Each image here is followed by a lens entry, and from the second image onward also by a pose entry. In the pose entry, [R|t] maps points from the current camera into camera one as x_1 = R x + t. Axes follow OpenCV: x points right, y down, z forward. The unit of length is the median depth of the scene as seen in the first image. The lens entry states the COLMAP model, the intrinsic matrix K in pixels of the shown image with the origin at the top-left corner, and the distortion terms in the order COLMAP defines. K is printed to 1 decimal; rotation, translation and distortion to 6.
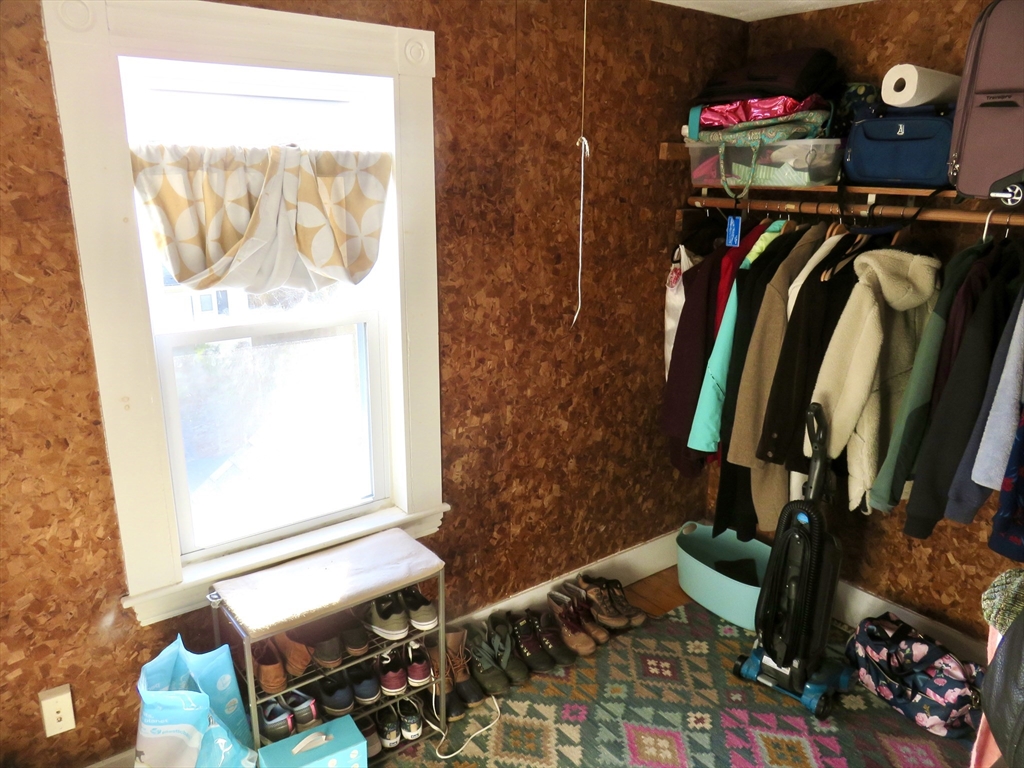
lens RADIAL K [[775.0, 0, 508.9], [0, 775.0, 386.3], [0, 0, 1]] dist [-0.007136, 0.010709]
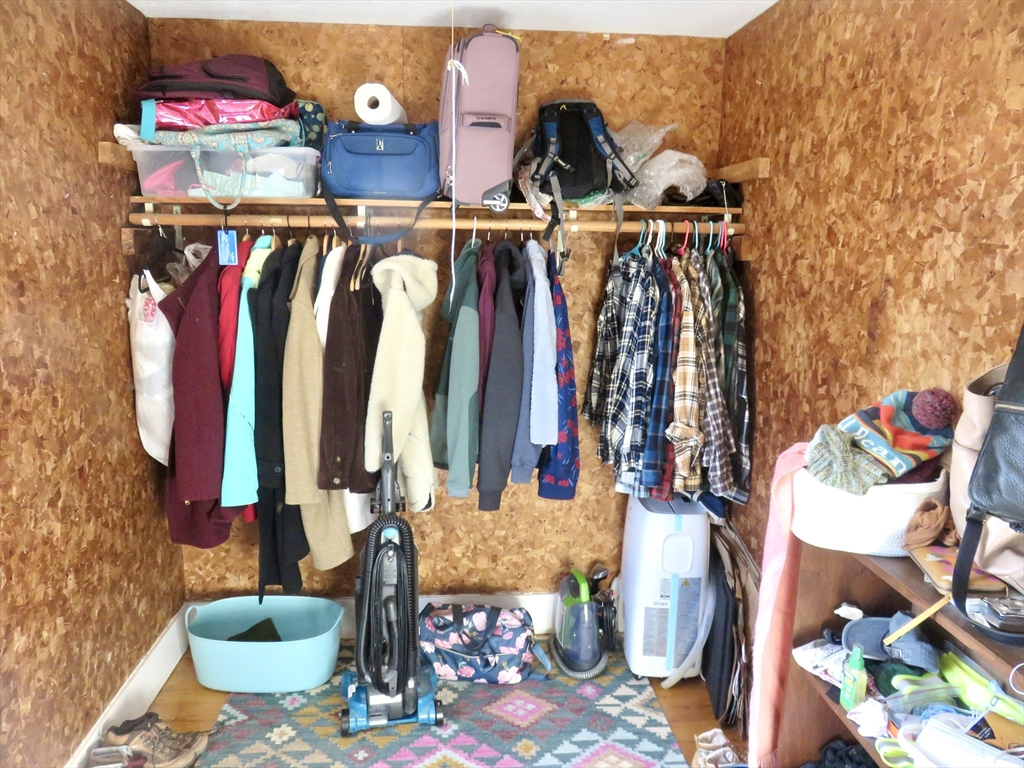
lens RADIAL K [[775.0, 0, 511.7], [0, 775.0, 388.2], [0, 0, 1]] dist [-0.007136, 0.010709]
pose [[0.539968, -0.156592, 0.826990, -0.279415], [0.224584, 0.973724, 0.037739, -0.007463], [-0.811170, 0.165351, 0.560948, 0.276653]]
